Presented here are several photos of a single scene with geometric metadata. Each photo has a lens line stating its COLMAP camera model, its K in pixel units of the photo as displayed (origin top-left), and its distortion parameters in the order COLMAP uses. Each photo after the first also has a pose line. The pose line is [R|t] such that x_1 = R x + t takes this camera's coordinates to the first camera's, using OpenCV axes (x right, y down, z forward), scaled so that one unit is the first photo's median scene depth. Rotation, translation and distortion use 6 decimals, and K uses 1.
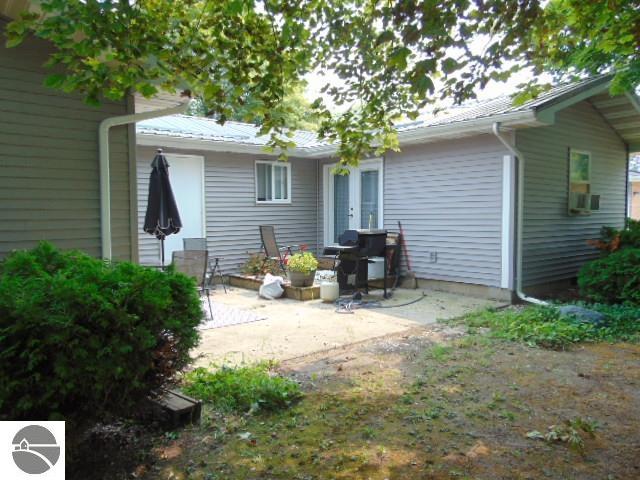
lens RADIAL K [[480.1, 0, 319.3], [0, 480.1, 240.1], [0, 0, 1]] dist [-0.006230, 0.040745]
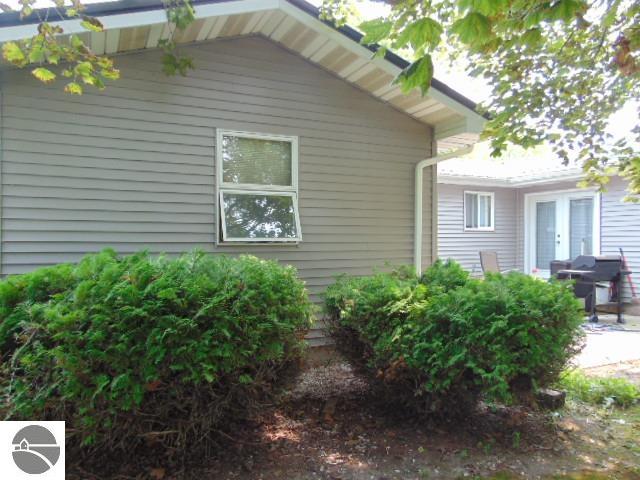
lens RADIAL K [[480.1, 0, 319.3], [0, 480.1, 240.1], [0, 0, 1]] dist [-0.006230, 0.040745]
pose [[0.971880, 0.003999, -0.235441, -0.219987], [-0.017841, 0.998232, -0.056693, 0.013671], [0.234798, 0.059299, 0.970234, -0.135722]]
